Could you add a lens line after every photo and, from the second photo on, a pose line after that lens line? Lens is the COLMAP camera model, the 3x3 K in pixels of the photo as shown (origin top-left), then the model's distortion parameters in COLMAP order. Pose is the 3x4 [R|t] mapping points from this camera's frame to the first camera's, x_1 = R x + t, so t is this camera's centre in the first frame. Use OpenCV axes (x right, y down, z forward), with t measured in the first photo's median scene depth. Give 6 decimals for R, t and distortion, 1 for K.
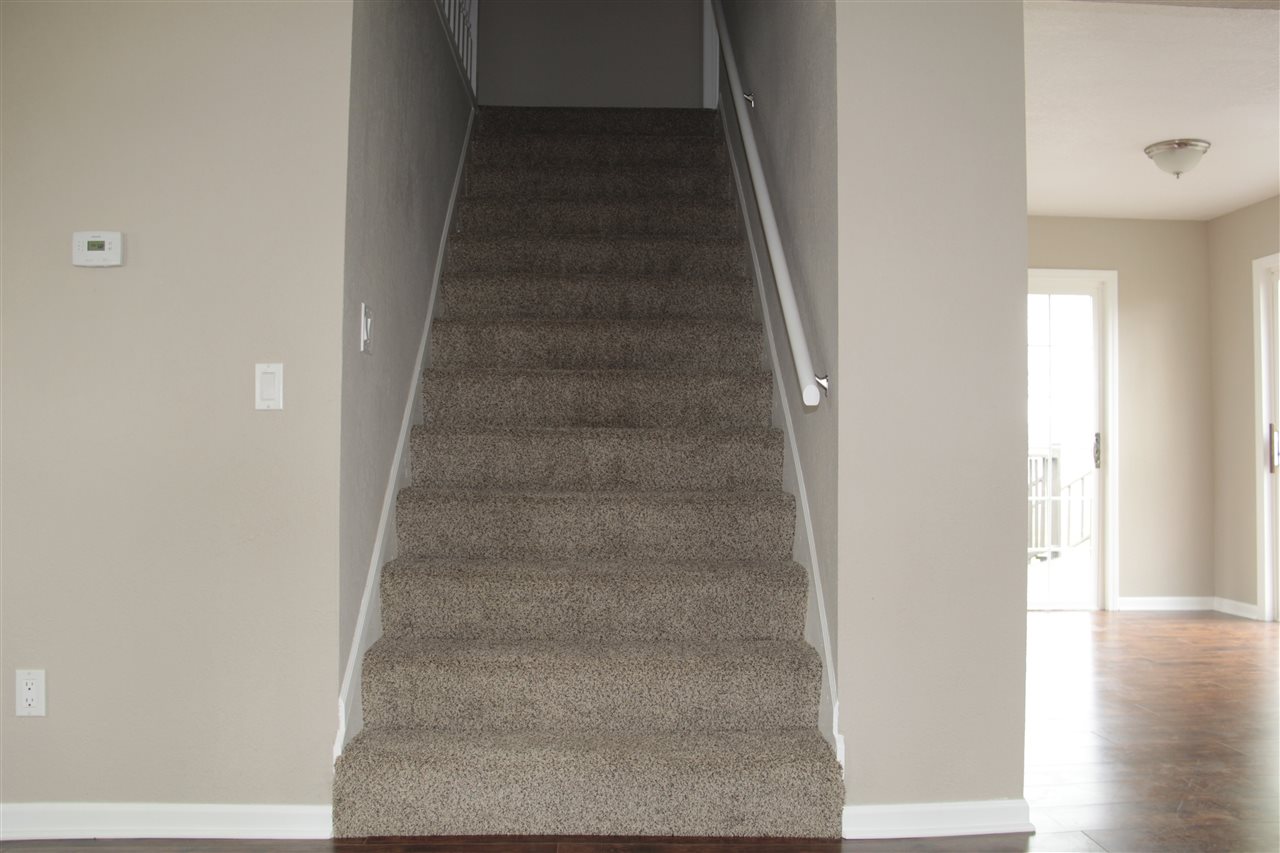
lens RADIAL K [[1062.4, 0, 660.9], [0, 1062.4, 420.2], [0, 0, 1]] dist [-0.195281, 0.148513]
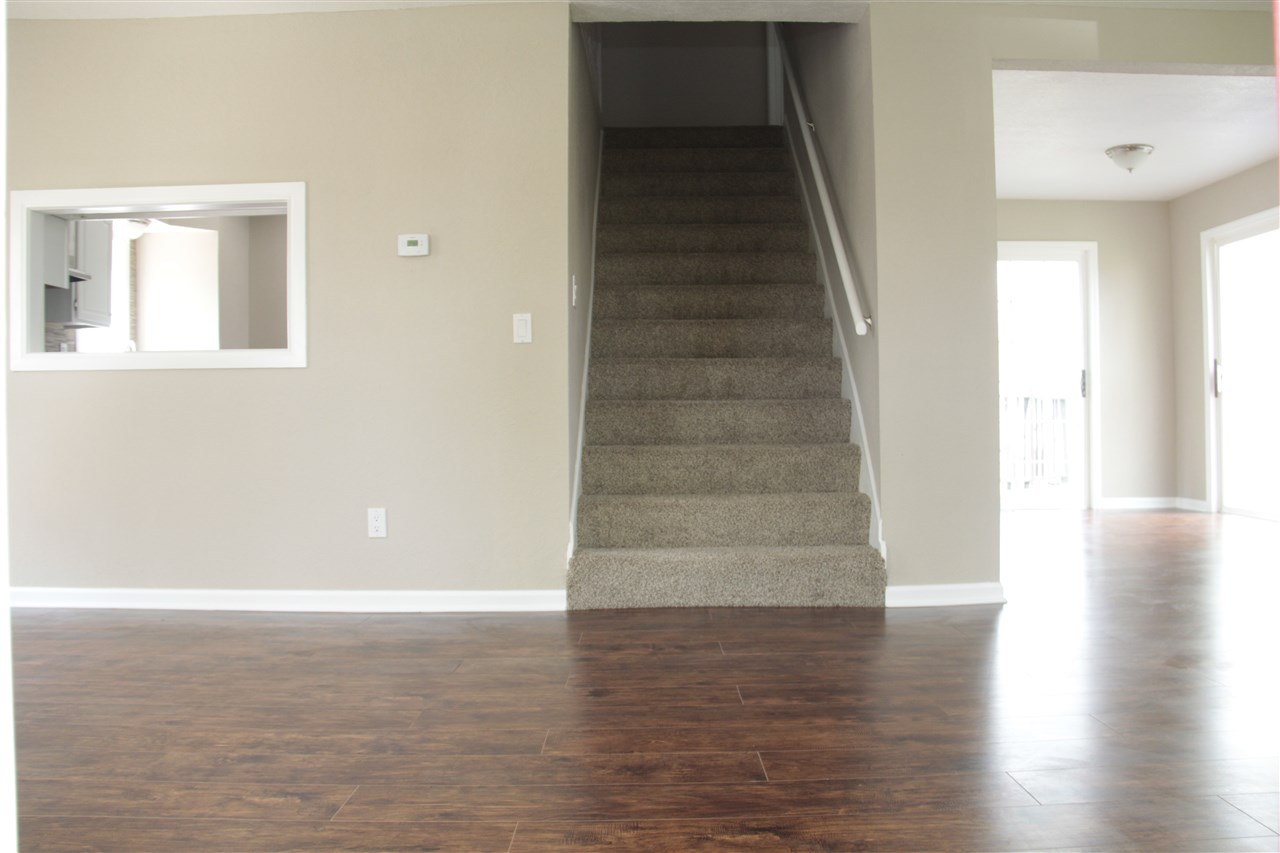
lens RADIAL K [[1024.5, 0, 662.6], [0, 1024.5, 430.3], [0, 0, 1]] dist [-0.236056, 0.171920]
pose [[0.998691, -0.017998, -0.047880, -0.069032], [0.019892, 0.999027, 0.039374, 0.052124], [0.047125, -0.040275, 0.998077, -0.436023]]
